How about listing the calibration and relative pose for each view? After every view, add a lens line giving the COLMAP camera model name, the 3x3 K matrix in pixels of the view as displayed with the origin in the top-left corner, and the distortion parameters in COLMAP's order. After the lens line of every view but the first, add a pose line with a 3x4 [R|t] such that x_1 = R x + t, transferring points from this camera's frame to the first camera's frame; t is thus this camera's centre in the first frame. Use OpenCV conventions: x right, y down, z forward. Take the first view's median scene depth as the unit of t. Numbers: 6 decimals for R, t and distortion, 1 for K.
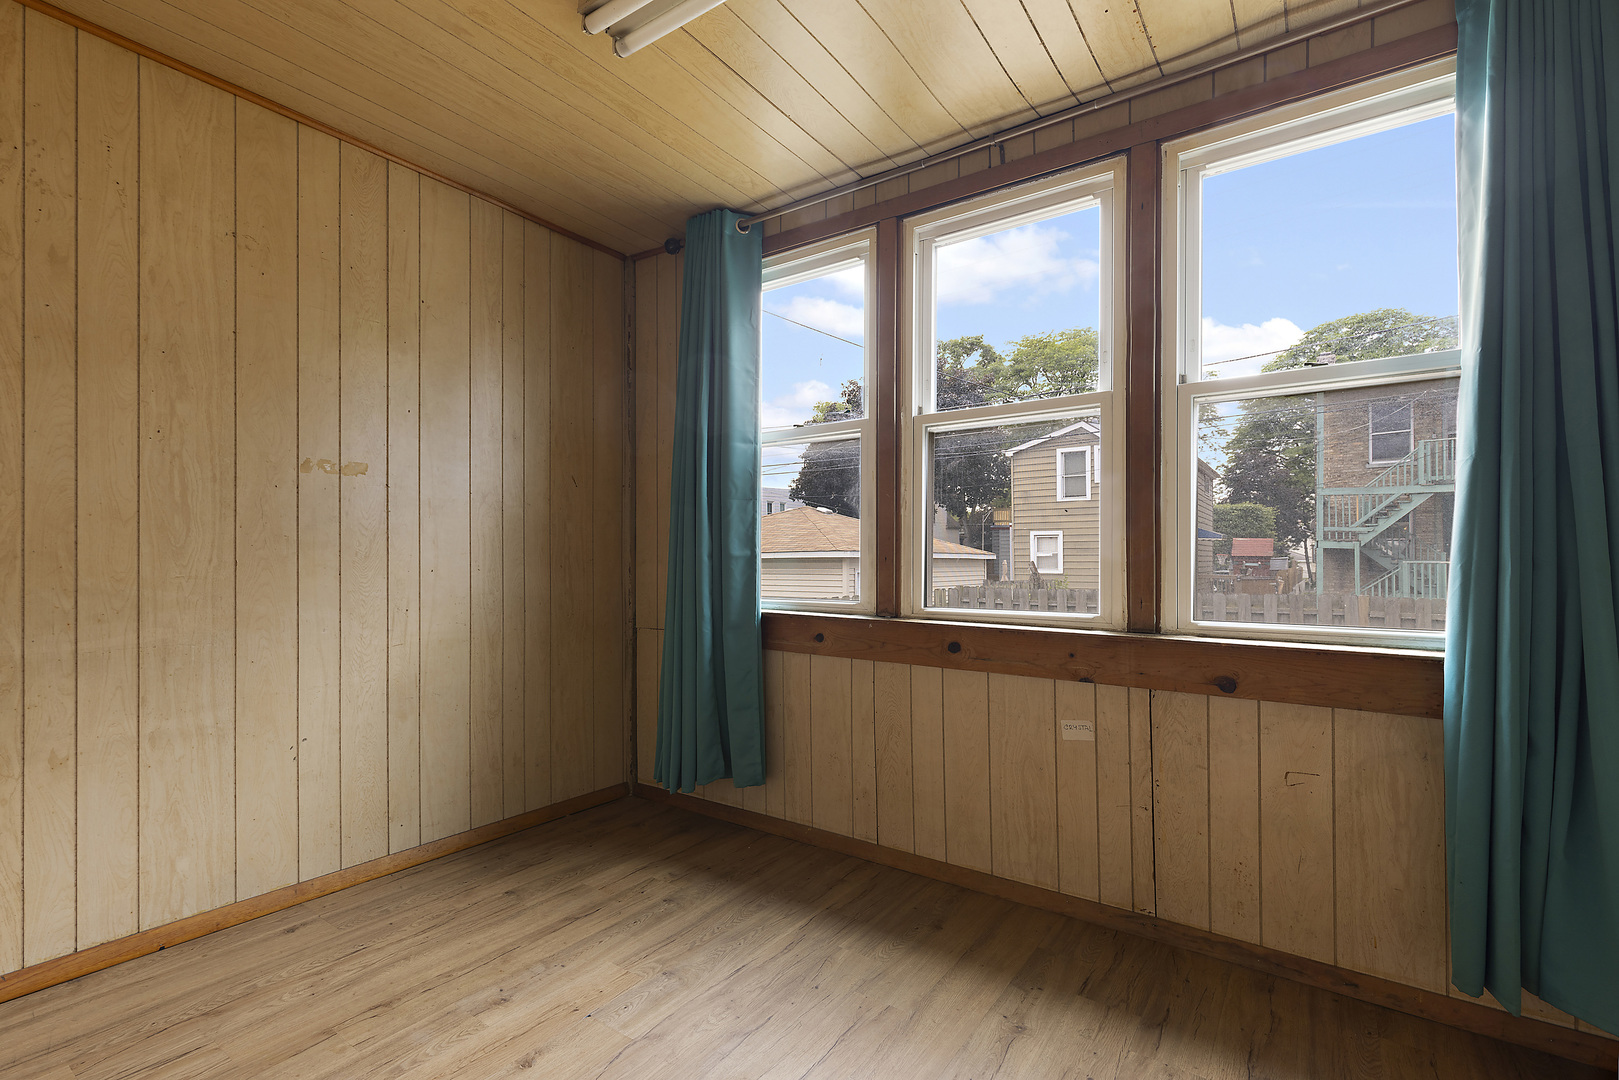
lens RADIAL K [[740.0, 0, 810.3], [0, 740.0, 552.9], [0, 0, 1]] dist [0.001571, 0.000111]
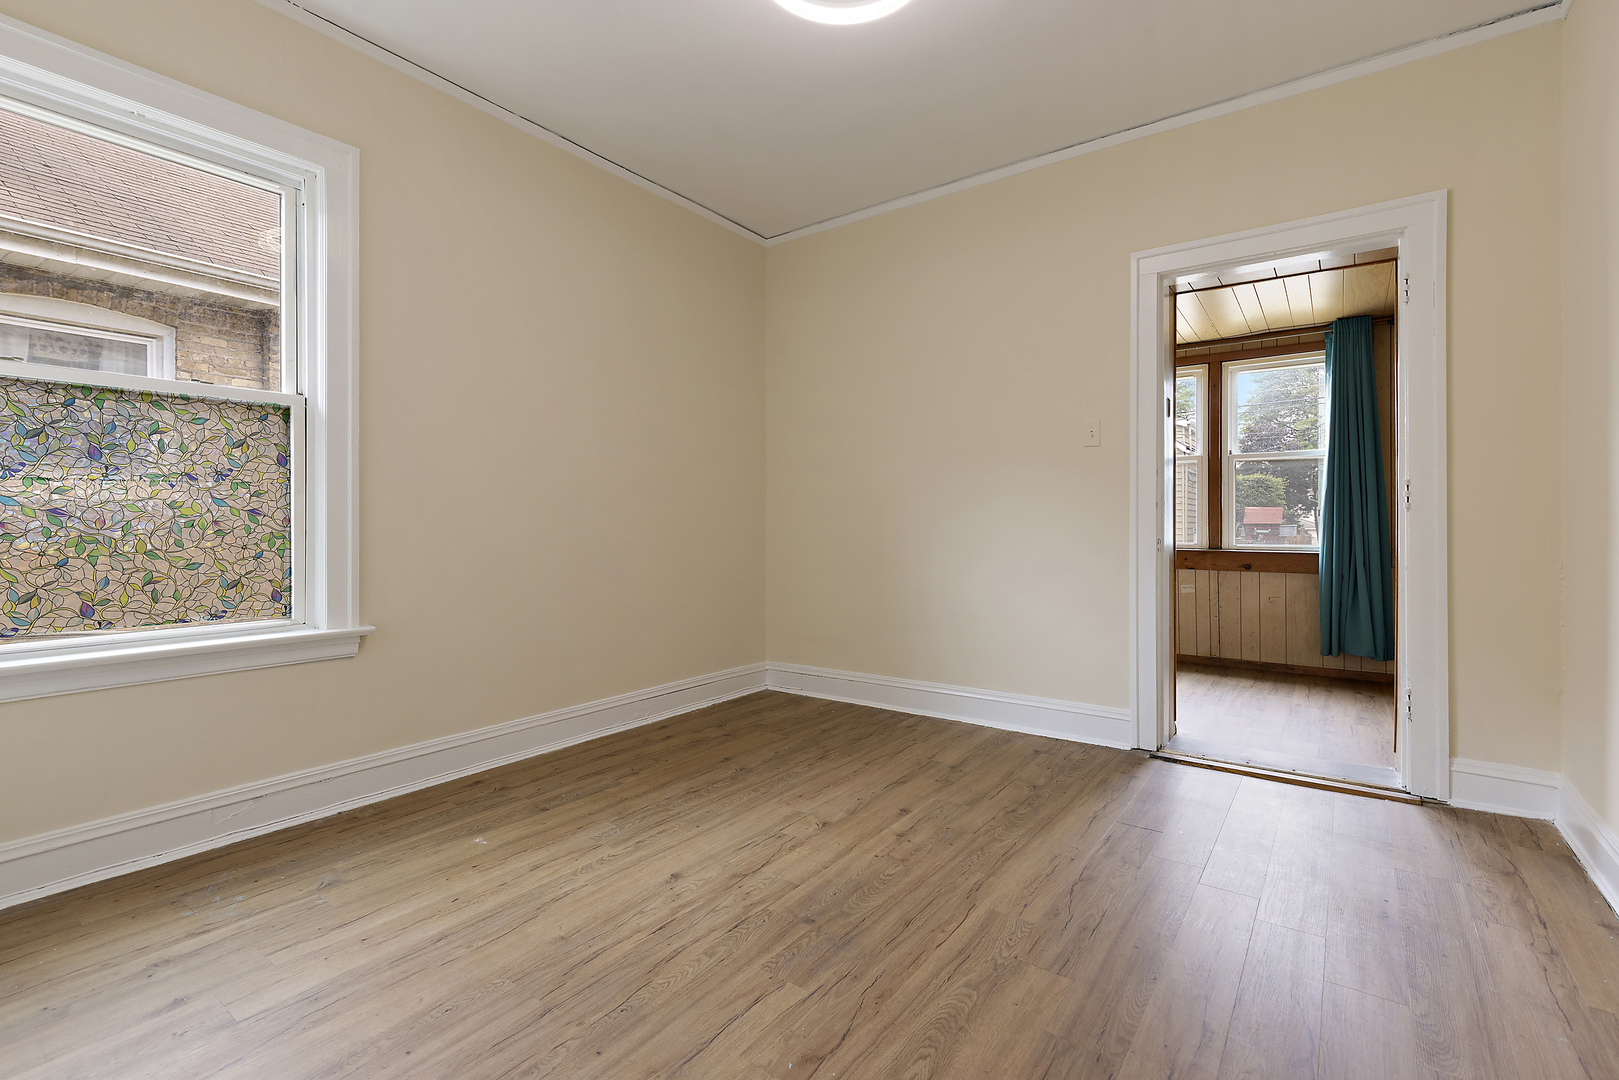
lens RADIAL K [[740.0, 0, 809.9], [0, 740.0, 528.2], [0, 0, 1]] dist [0.001571, 0.000111]
pose [[0.999921, -0.004263, -0.011856, -0.948639], [0.004344, 0.999968, 0.006754, 0.010032], [0.011826, -0.006805, 0.999907, -1.629262]]
